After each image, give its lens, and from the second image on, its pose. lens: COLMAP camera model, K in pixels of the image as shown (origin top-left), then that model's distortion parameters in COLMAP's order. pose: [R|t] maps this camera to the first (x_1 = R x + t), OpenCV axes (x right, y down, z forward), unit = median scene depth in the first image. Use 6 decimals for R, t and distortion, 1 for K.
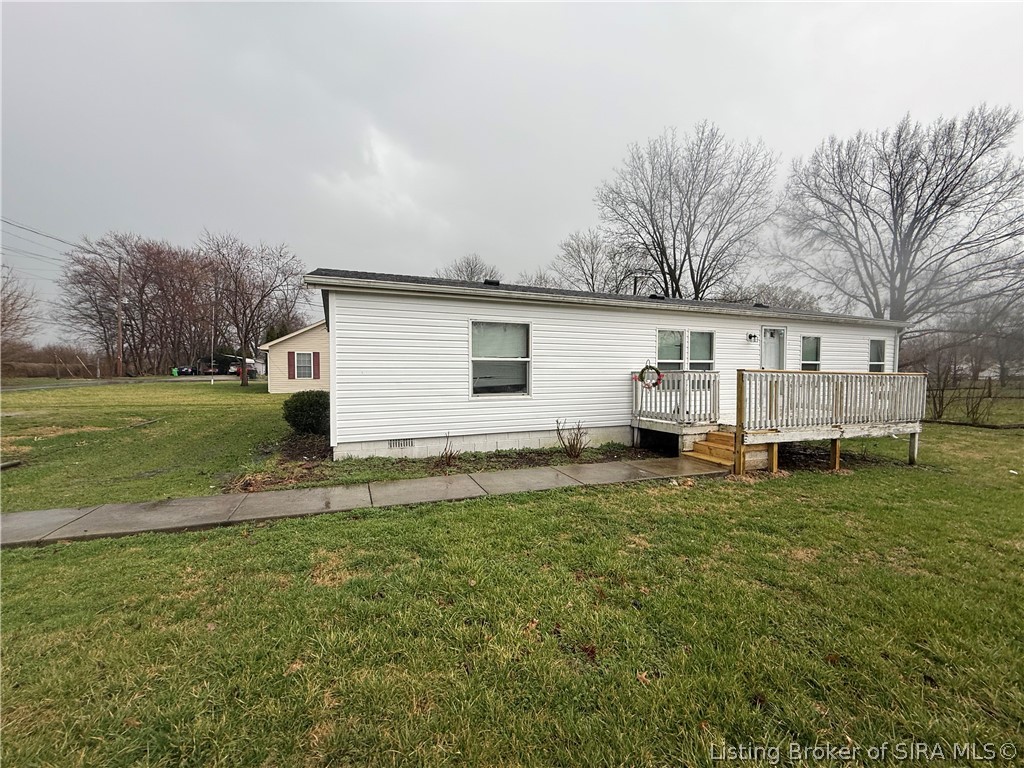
lens RADIAL K [[407.8, 0, 513.7], [0, 407.8, 385.9], [0, 0, 1]] dist [0.003435, -0.000868]
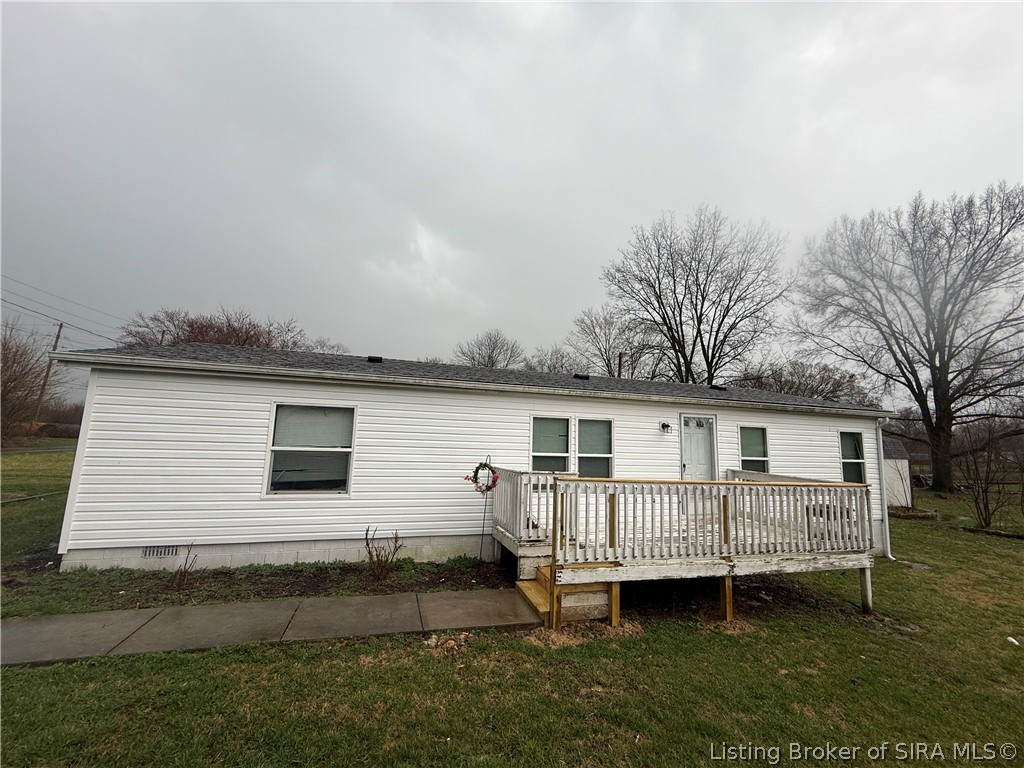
lens RADIAL K [[407.8, 0, 509.9], [0, 407.8, 386.0], [0, 0, 1]] dist [0.003435, -0.000868]
pose [[0.995201, 0.016696, -0.096412, 0.283305], [-0.033256, 0.984394, -0.172809, -0.038441], [0.092022, 0.175186, 0.980225, 0.116264]]
